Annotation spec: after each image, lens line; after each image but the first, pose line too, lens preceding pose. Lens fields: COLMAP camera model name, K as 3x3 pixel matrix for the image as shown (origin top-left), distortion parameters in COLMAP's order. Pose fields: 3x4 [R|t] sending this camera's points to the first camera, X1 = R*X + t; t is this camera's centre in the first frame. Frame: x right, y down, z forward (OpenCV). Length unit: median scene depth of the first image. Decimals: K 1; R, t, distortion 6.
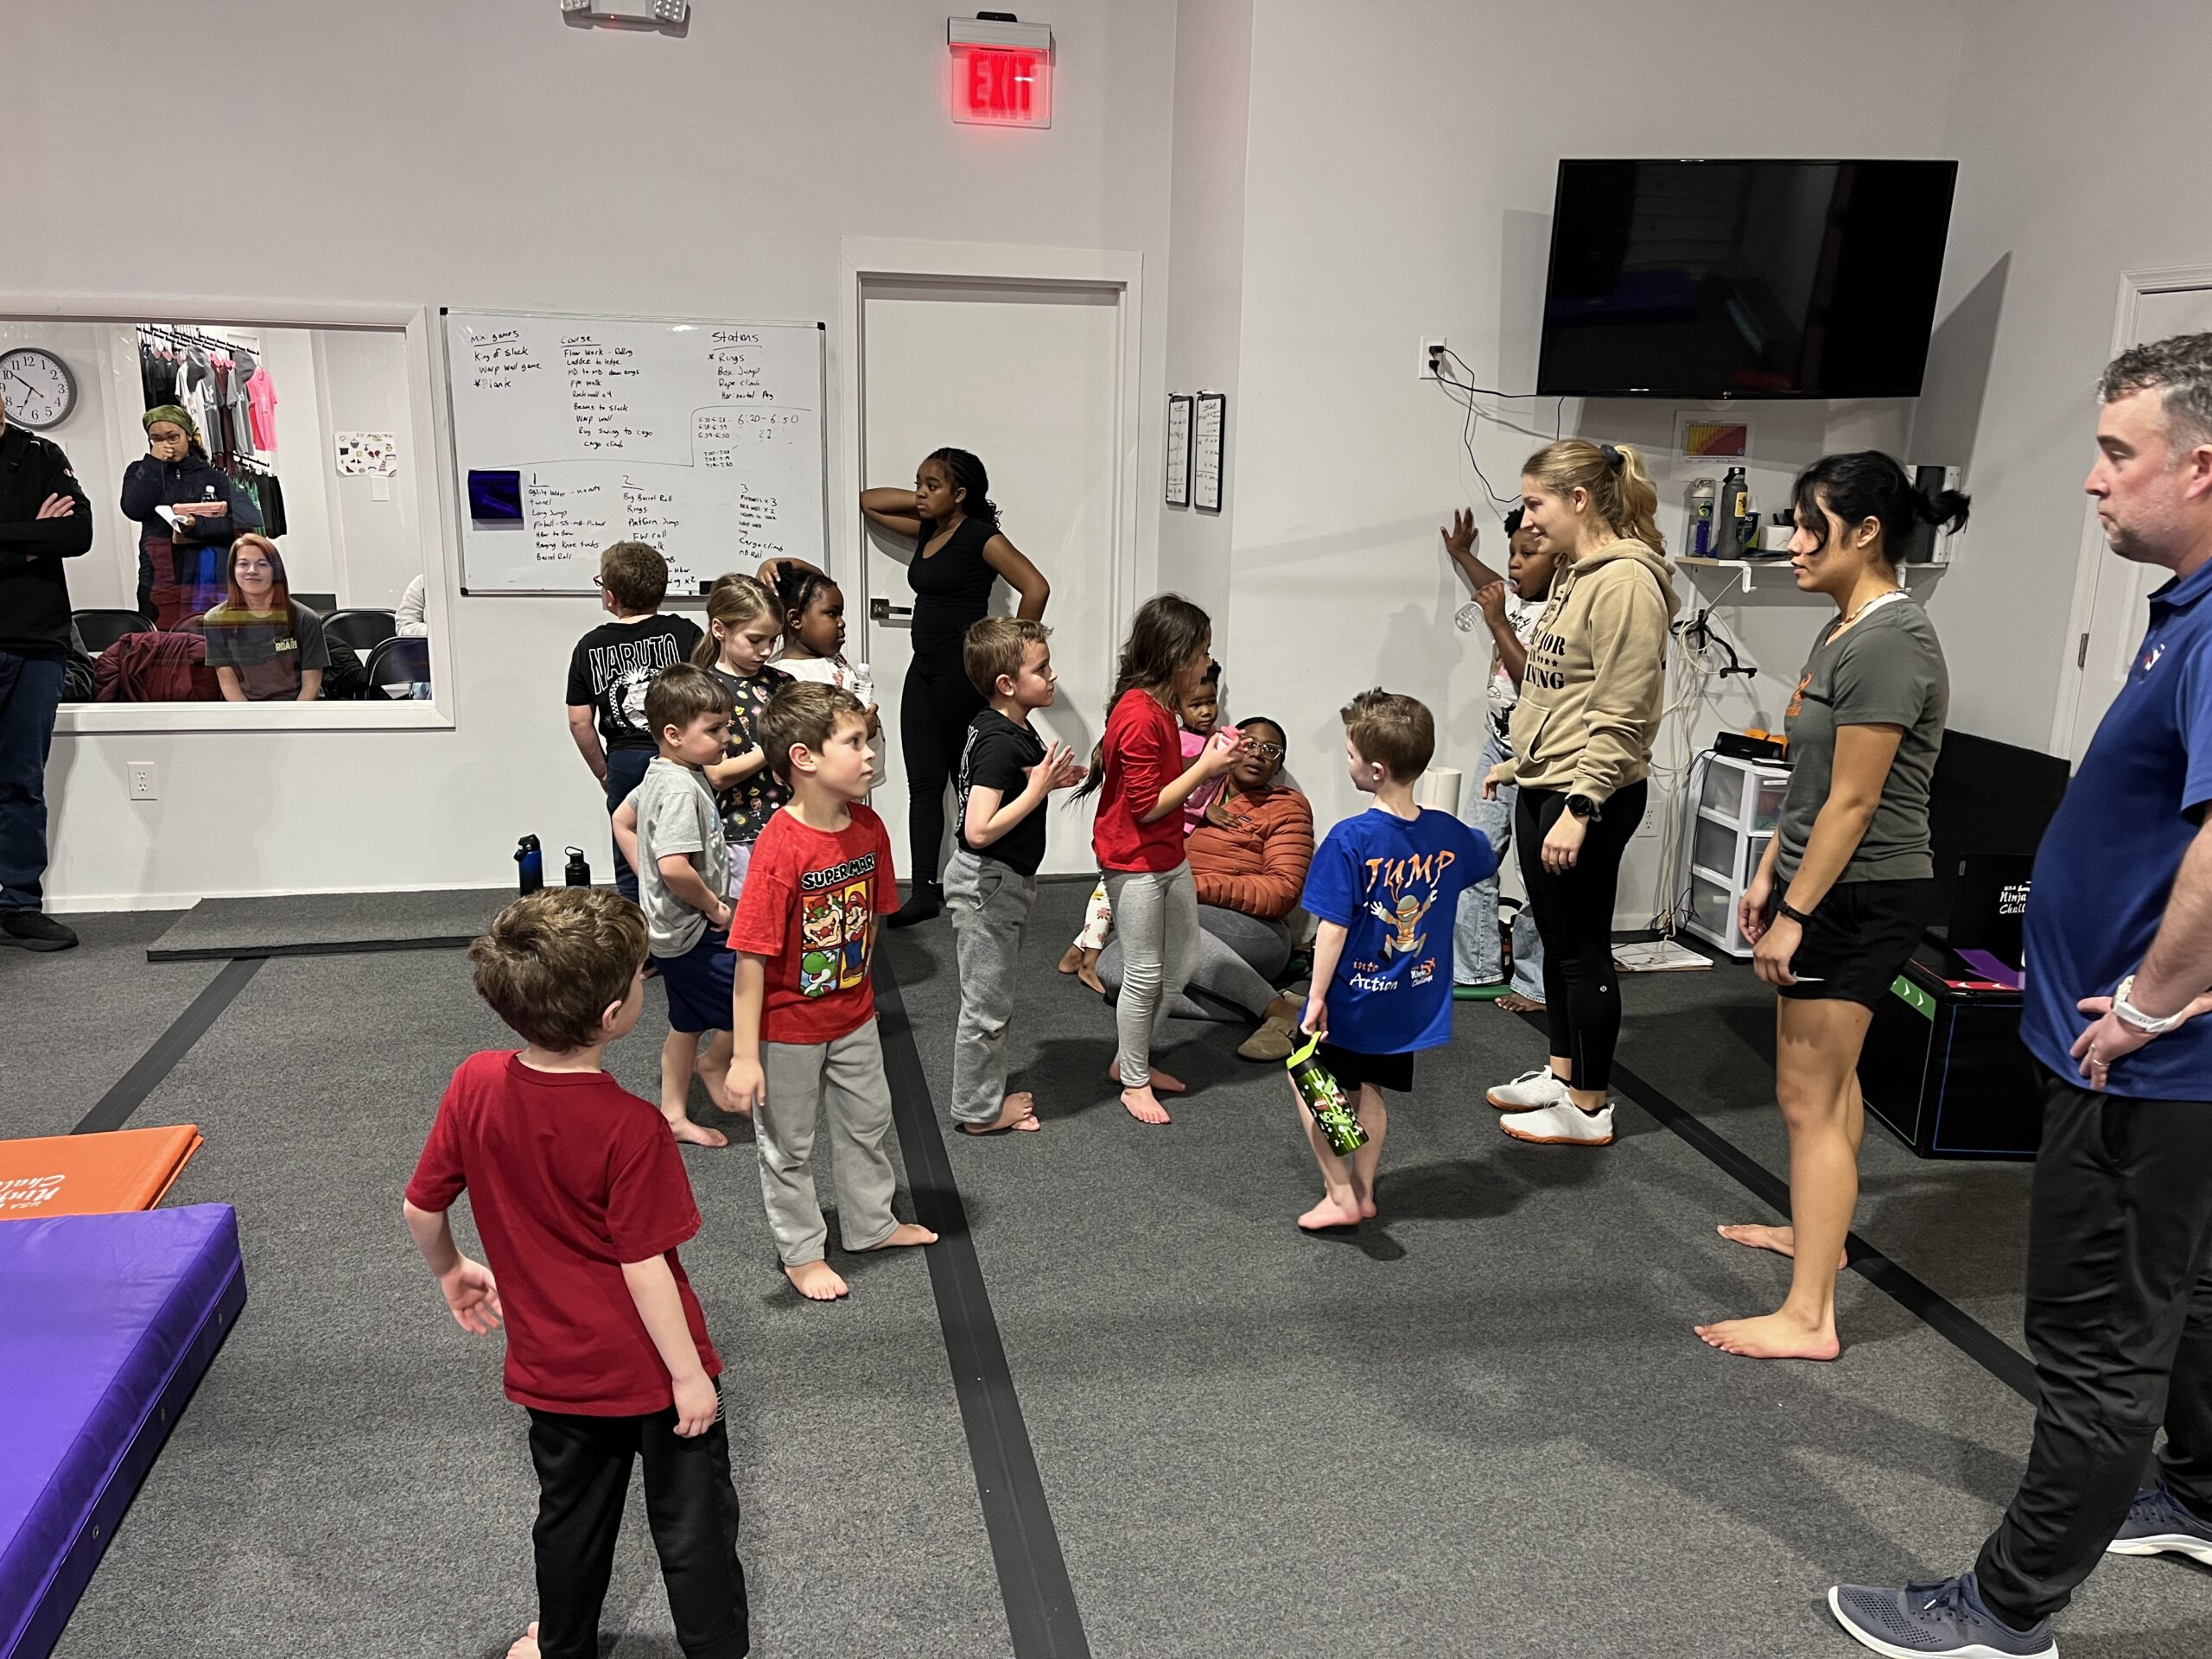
lens RADIAL K [[1677.4, 0, 1112.6], [0, 1677.4, 826.4], [0, 0, 1]] dist [0.071063, -0.074204]
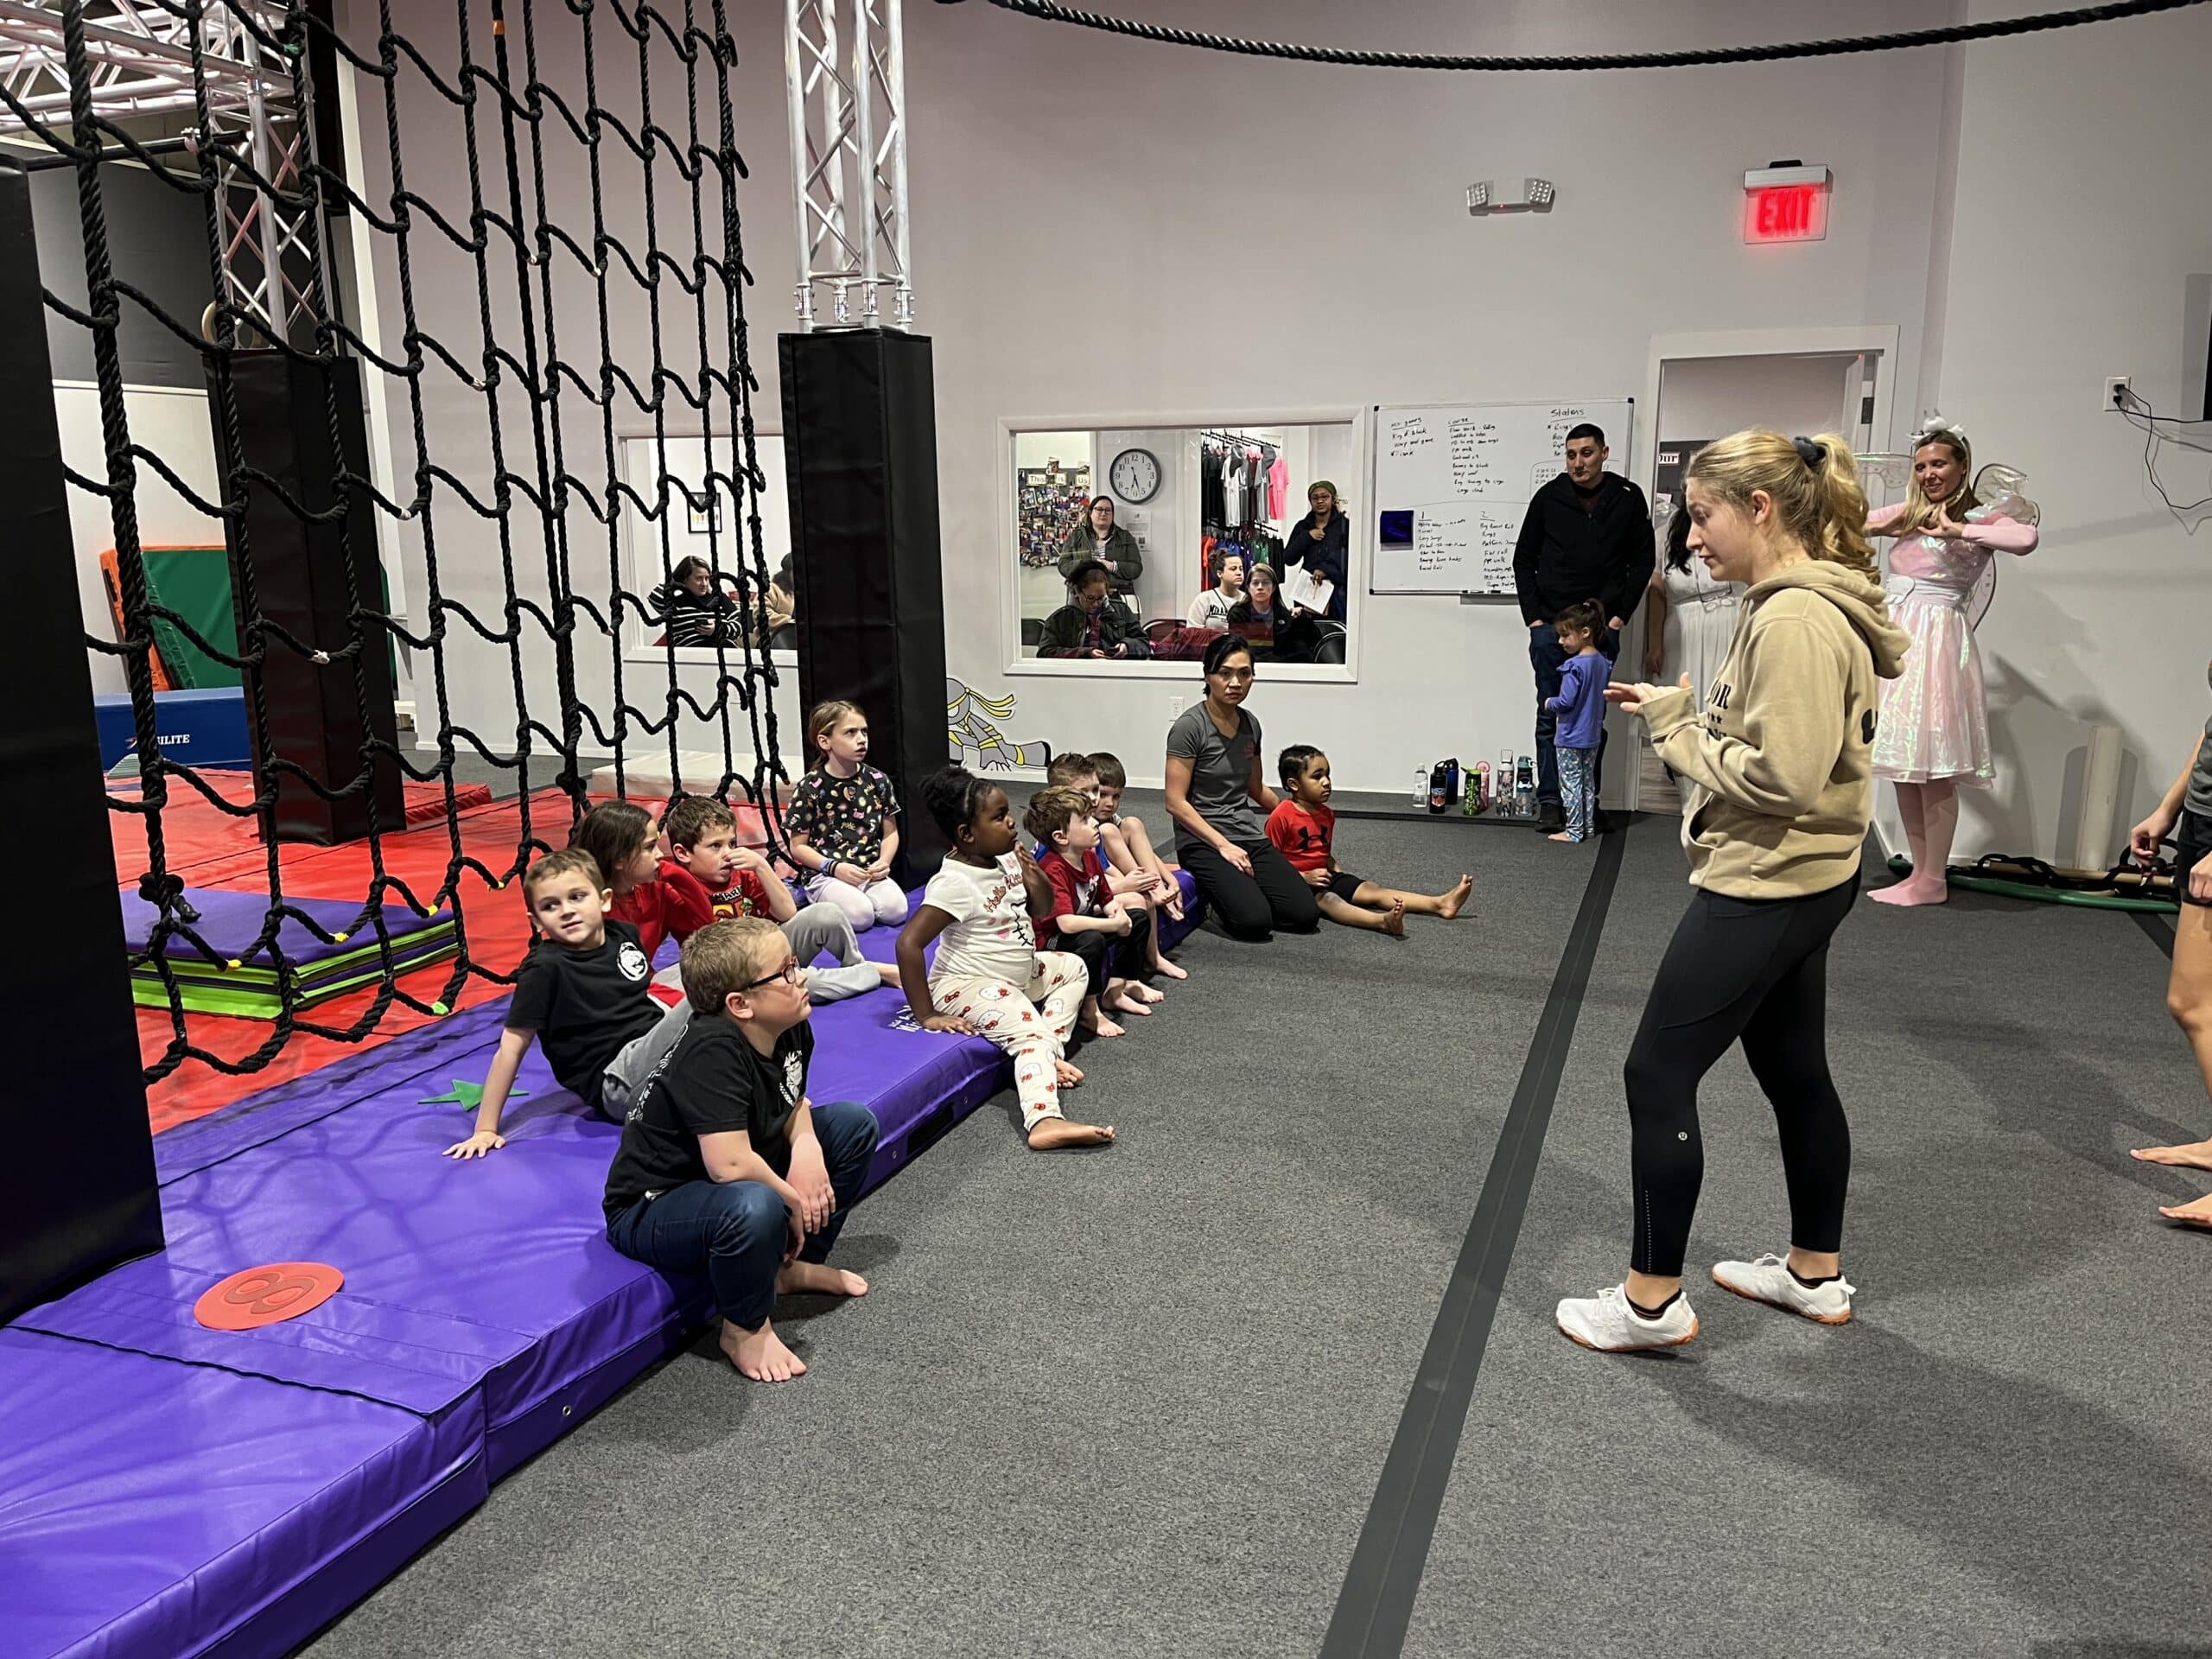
lens RADIAL K [[1677.4, 0, 1096.2], [0, 1677.4, 825.9], [0, 0, 1]] dist [0.071063, -0.074204]
pose [[0.844984, 0.074026, -0.529644, 0.221077], [-0.096771, 0.995189, -0.015294, 0.117088], [0.525964, 0.064177, 0.848082, -0.392280]]
